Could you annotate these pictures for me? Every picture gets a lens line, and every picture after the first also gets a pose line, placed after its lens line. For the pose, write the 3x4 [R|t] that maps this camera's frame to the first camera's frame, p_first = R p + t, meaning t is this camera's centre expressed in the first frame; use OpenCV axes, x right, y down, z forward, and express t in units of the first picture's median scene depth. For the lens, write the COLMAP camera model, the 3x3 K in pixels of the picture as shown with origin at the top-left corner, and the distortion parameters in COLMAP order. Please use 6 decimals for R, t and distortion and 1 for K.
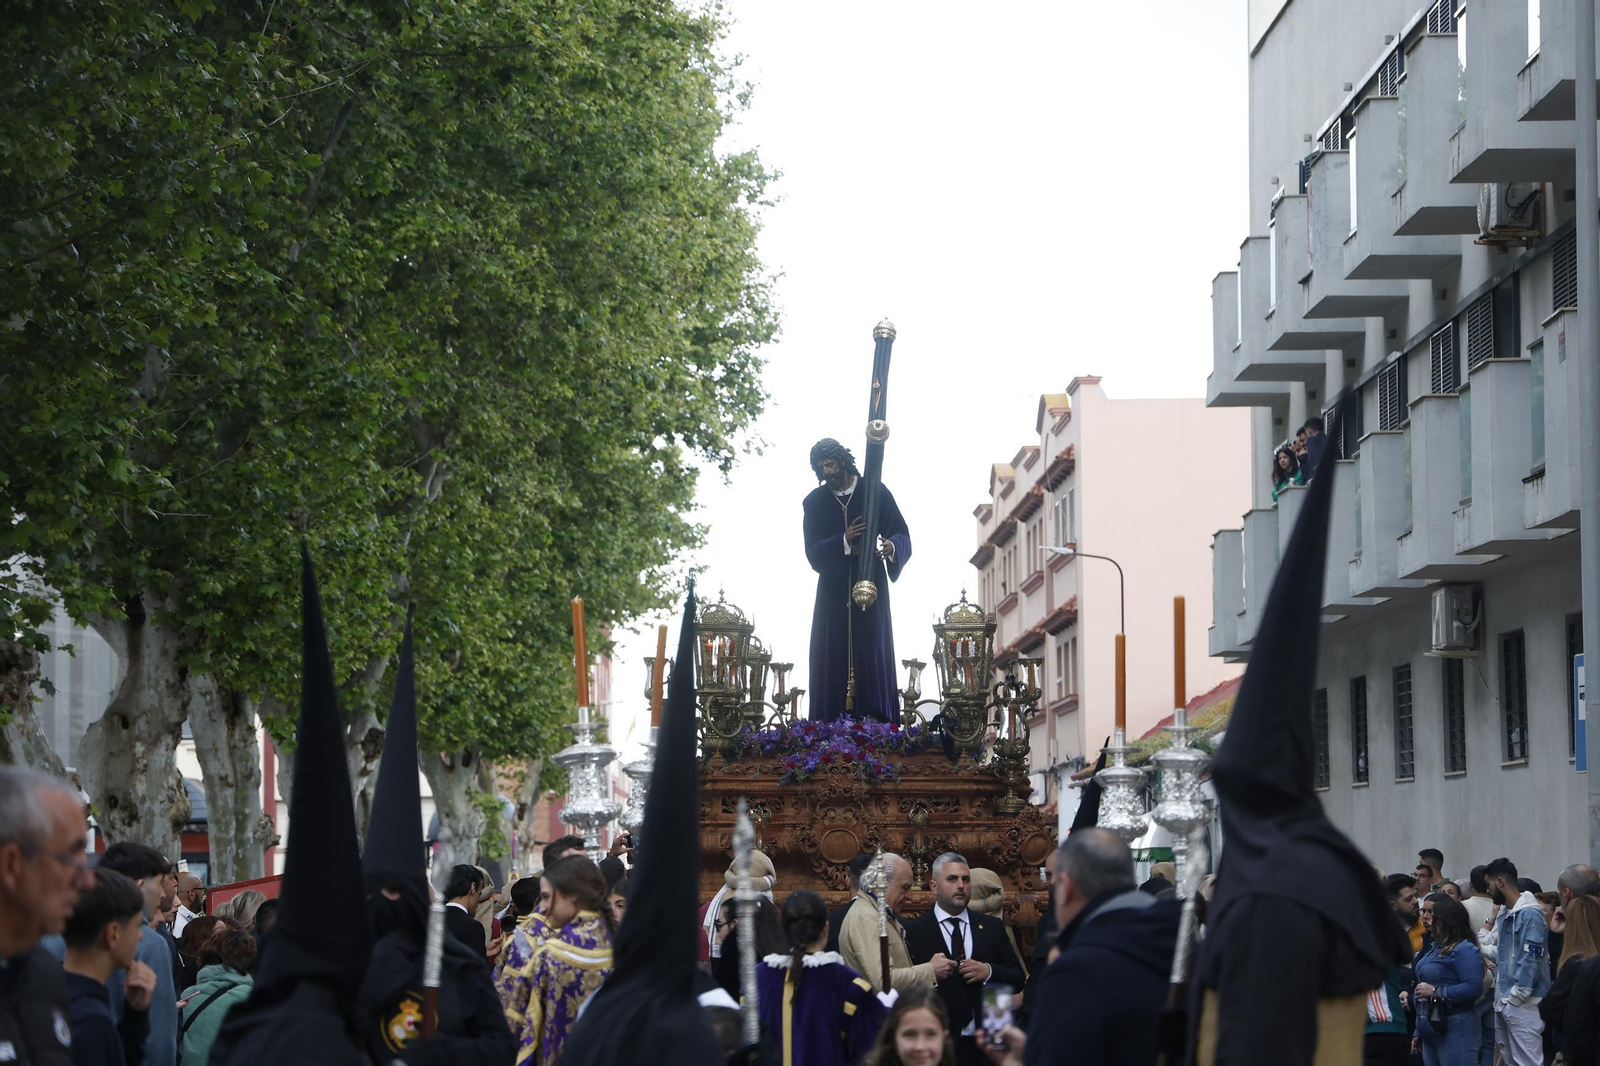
lens RADIAL K [[4872.0, 0, 800.0], [0, 4872.0, 533.0], [0, 0, 1]] dist [0.852439, -0.407923]
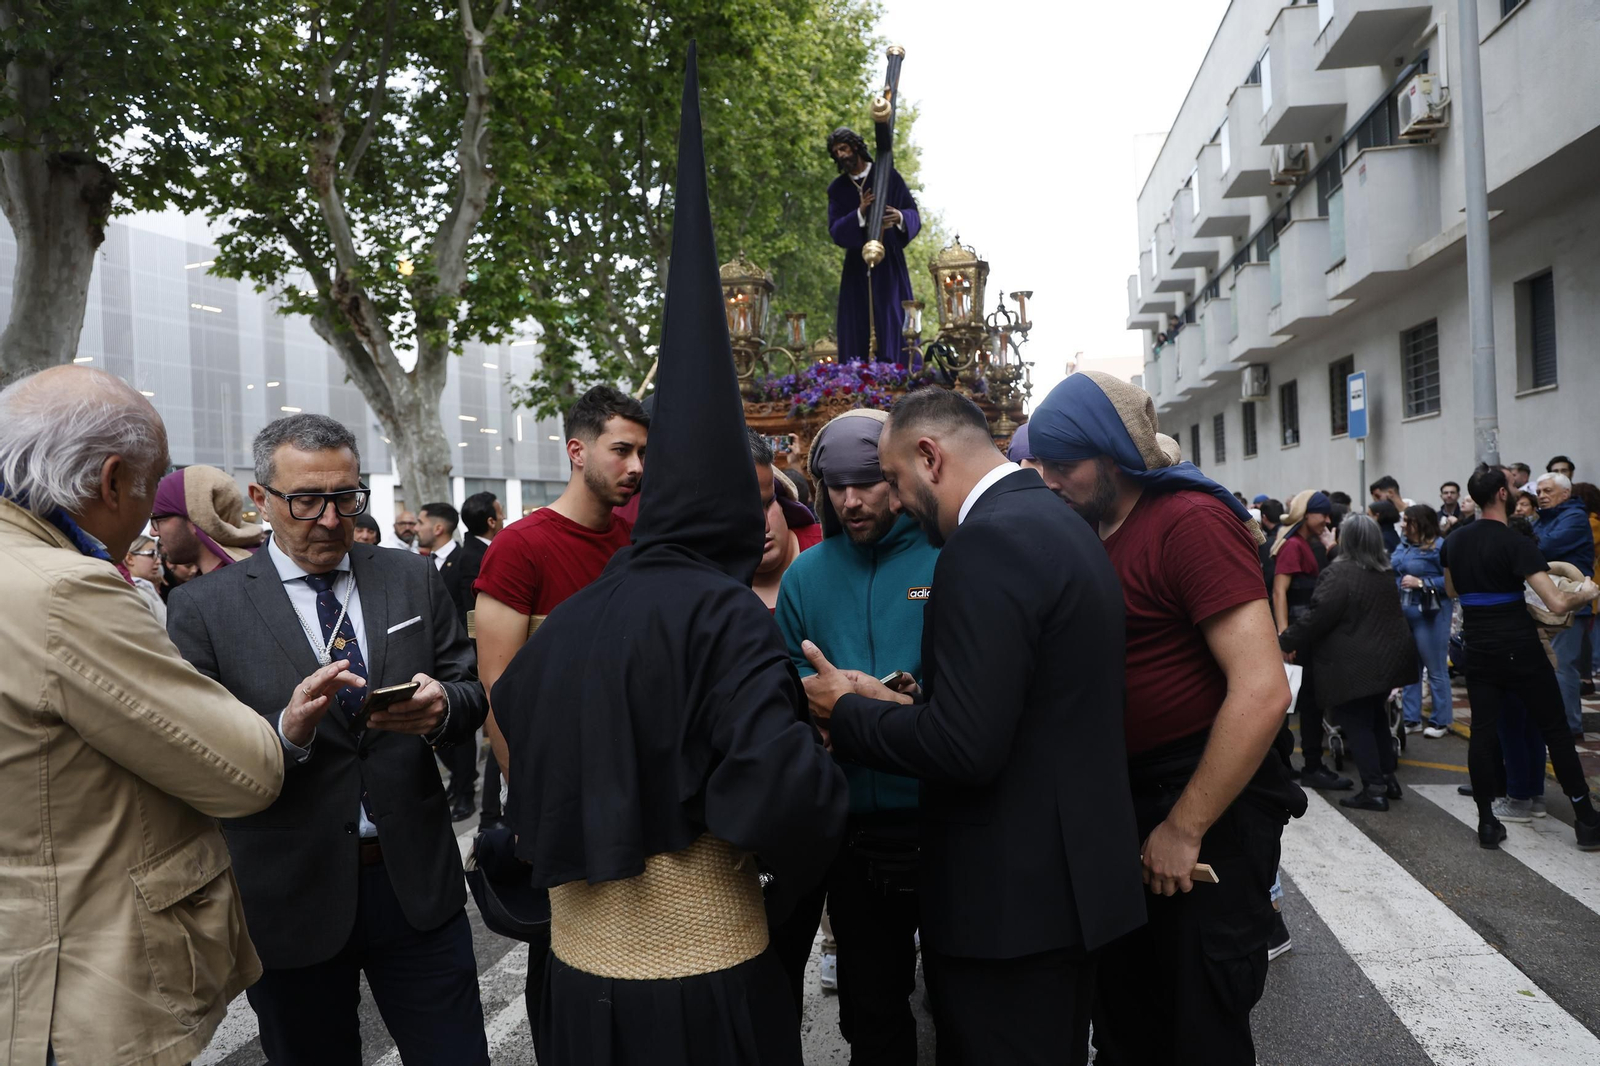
lens RADIAL K [[1142.9, 0, 800.0], [0, 1142.9, 533.0], [0, 0, 1]] dist [-0.062851, 0.000794]
pose [[0.982212, -0.026346, -0.185920, 0.030991], [0.041279, 0.996183, 0.076907, 0.039552], [0.183185, -0.083214, 0.979550, 0.518225]]
